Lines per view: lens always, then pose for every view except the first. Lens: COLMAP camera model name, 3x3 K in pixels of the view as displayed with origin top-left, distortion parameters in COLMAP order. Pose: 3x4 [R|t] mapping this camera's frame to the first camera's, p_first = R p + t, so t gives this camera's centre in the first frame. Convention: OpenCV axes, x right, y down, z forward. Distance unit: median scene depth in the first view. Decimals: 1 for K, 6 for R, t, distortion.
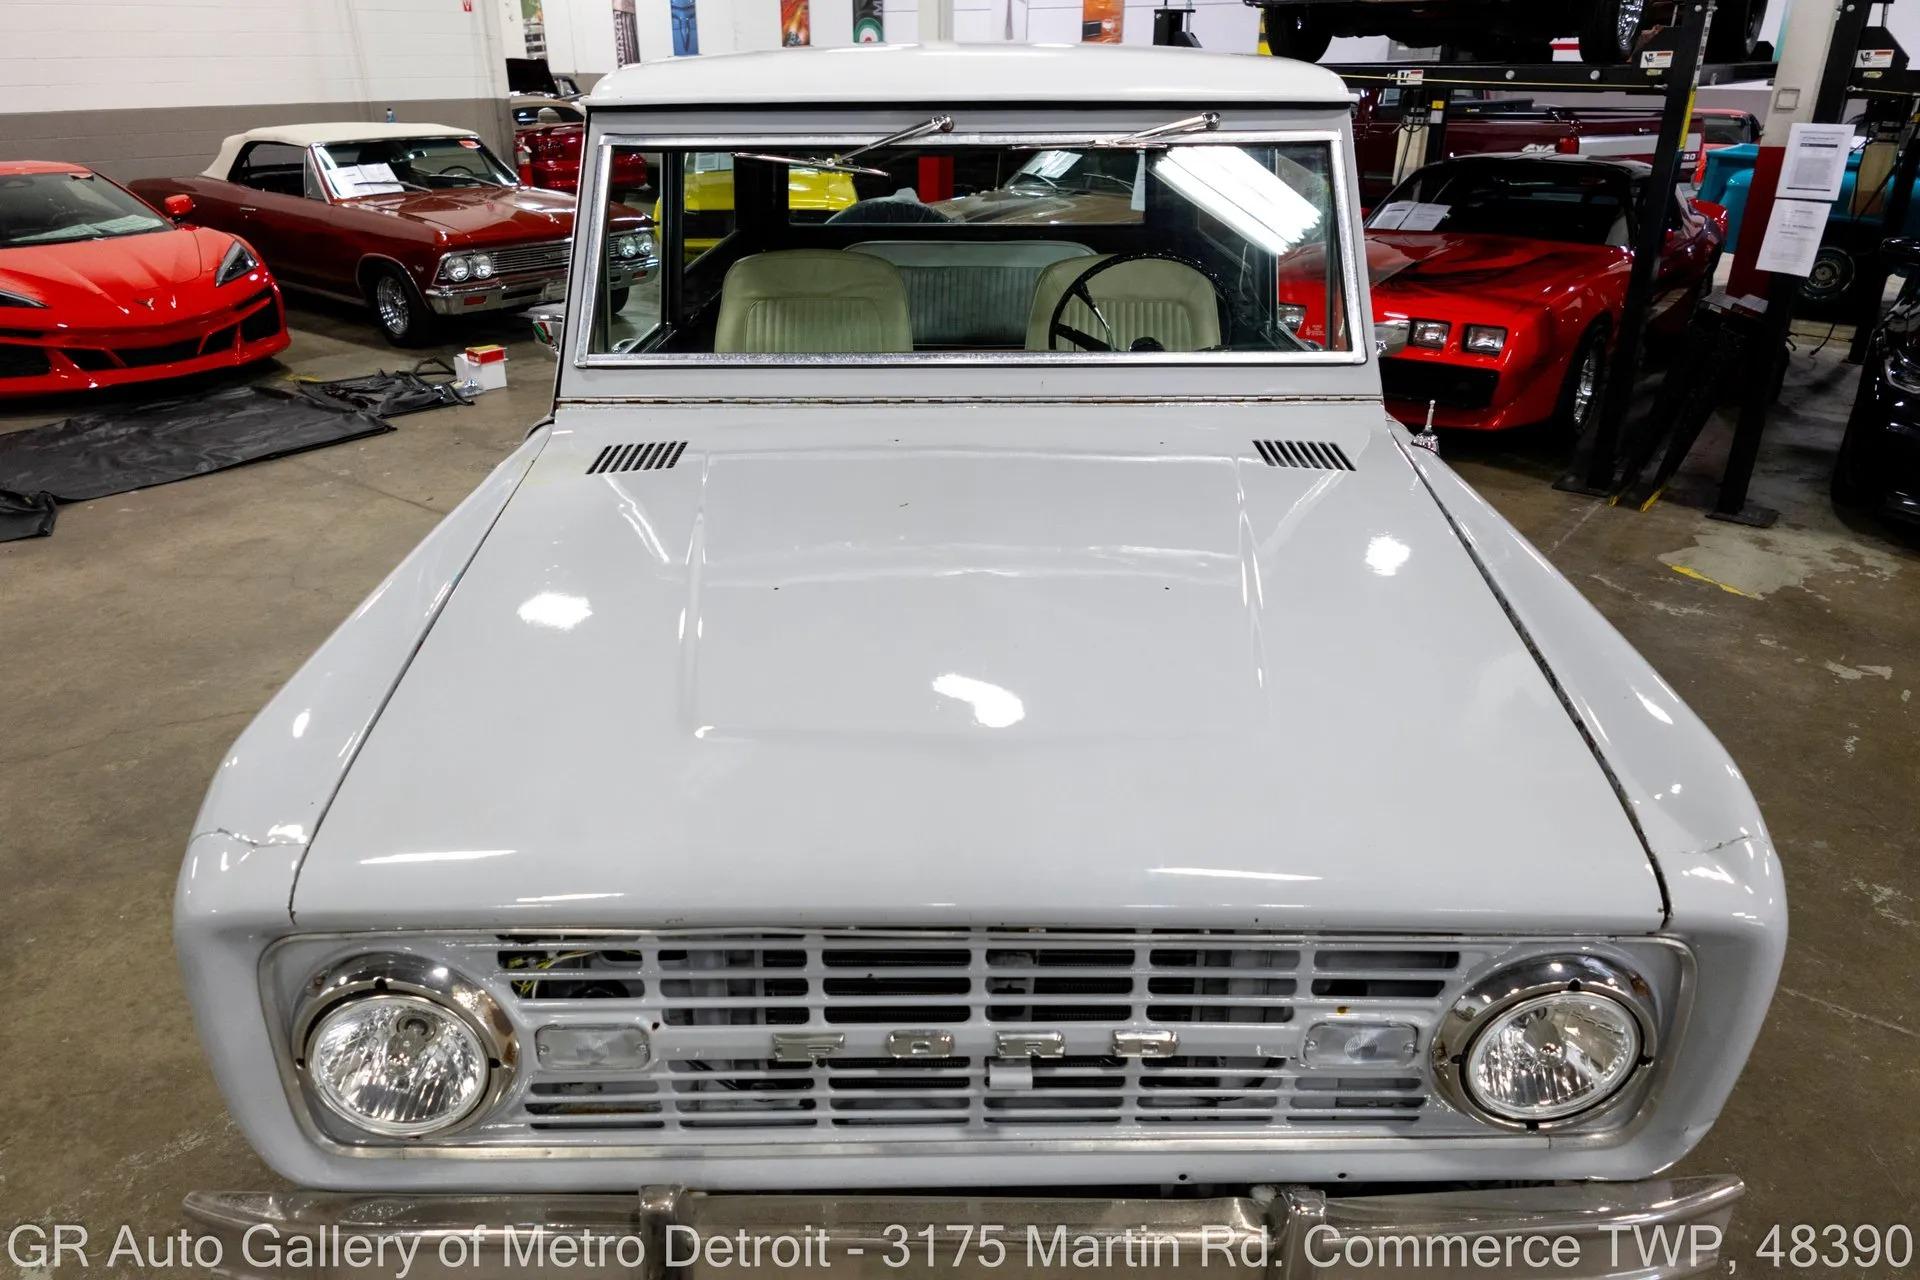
lens RADIAL K [[1306.8, 0, 955.1], [0, 1306.8, 639.0], [0, 0, 1]] dist [0.020480, -0.028374]
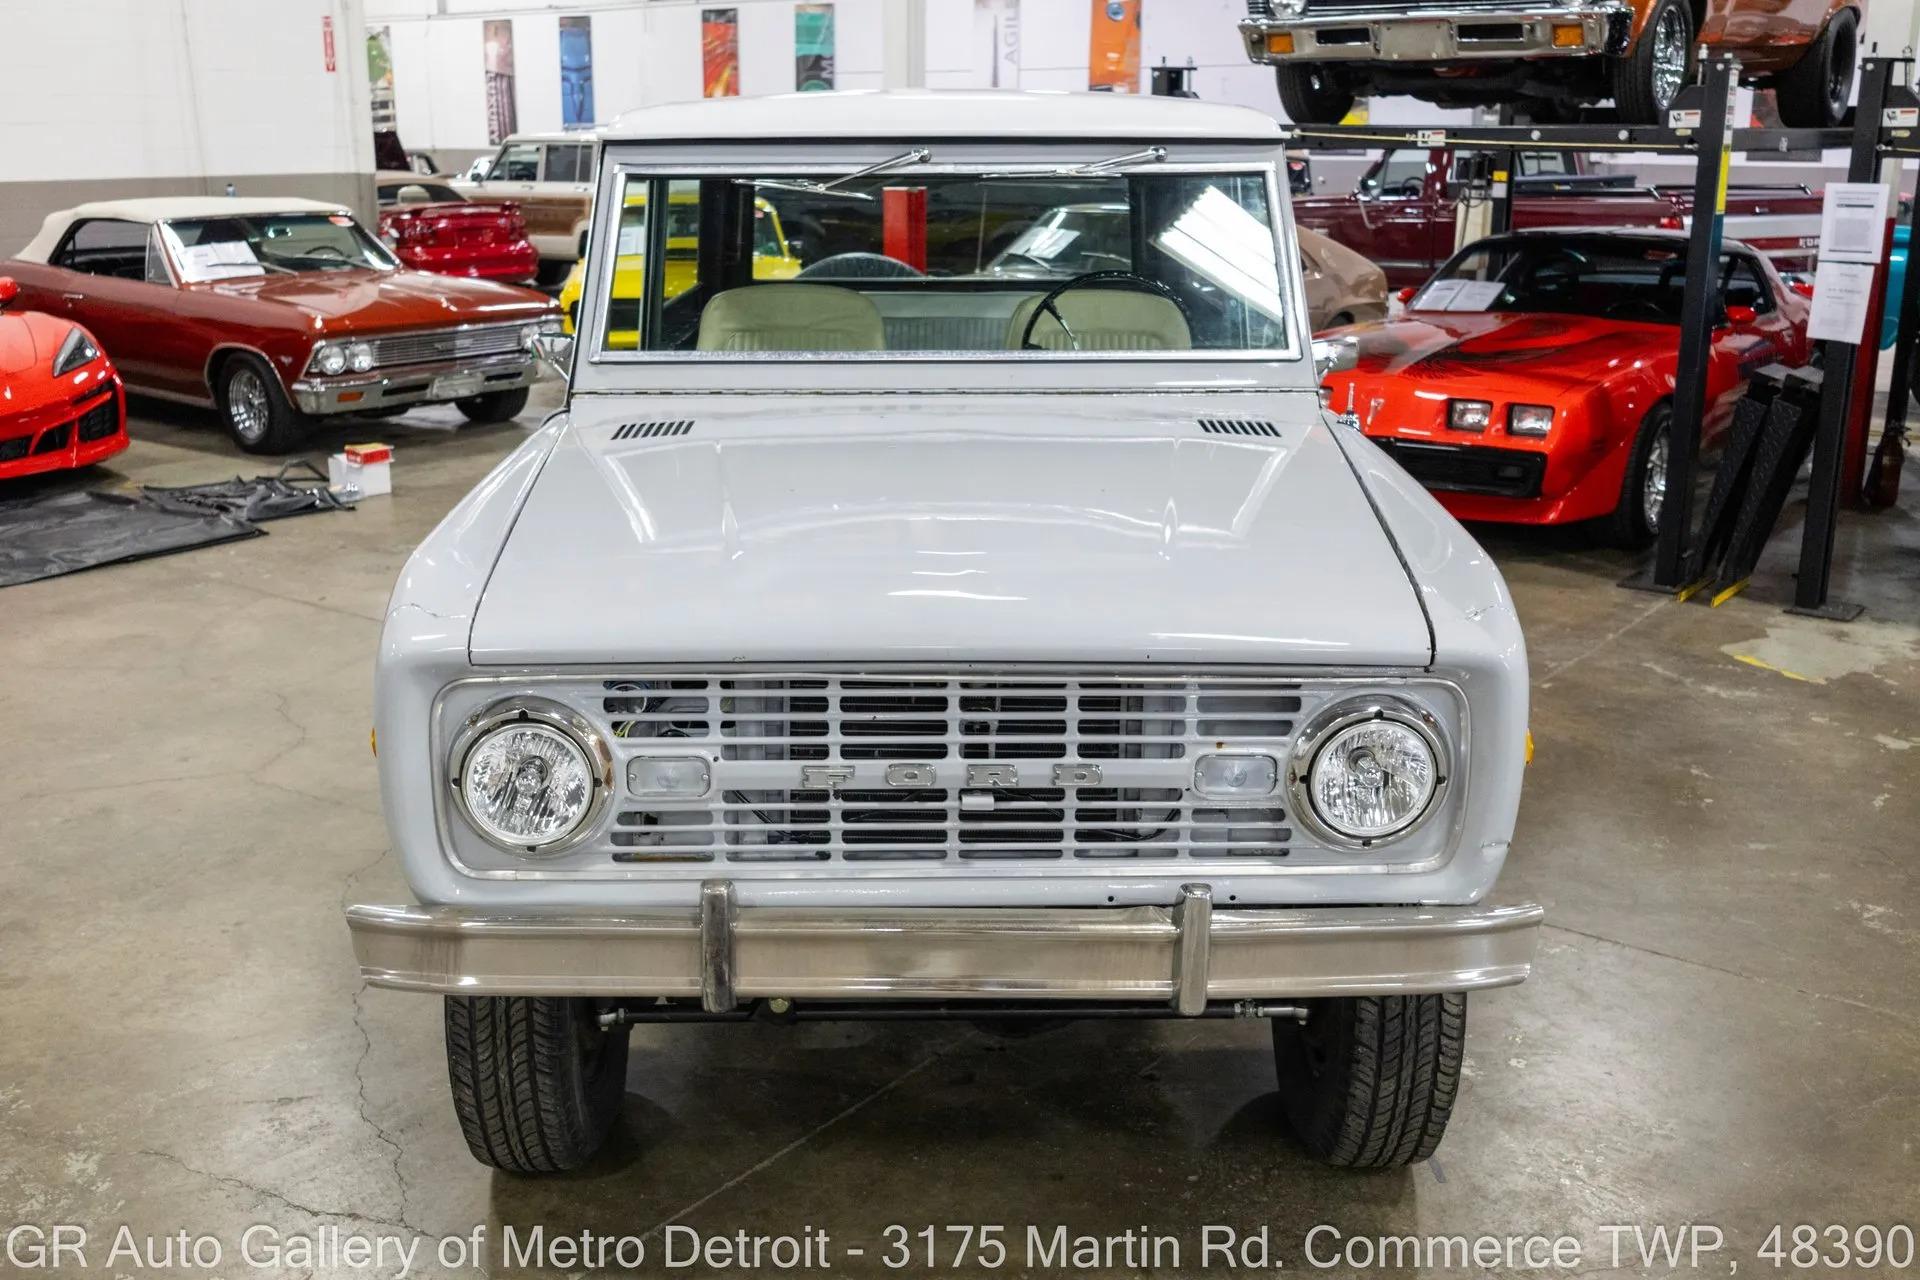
lens RADIAL K [[1817.6, 0, 963.3], [0, 1817.6, 630.7], [0, 0, 1]] dist [-0.002849, -0.049177]
pose [[0.999800, -0.004156, 0.019551, -0.001788], [0.007012, 0.988912, -0.148339, 0.102809], [-0.018717, 0.148446, 0.988743, -0.204684]]
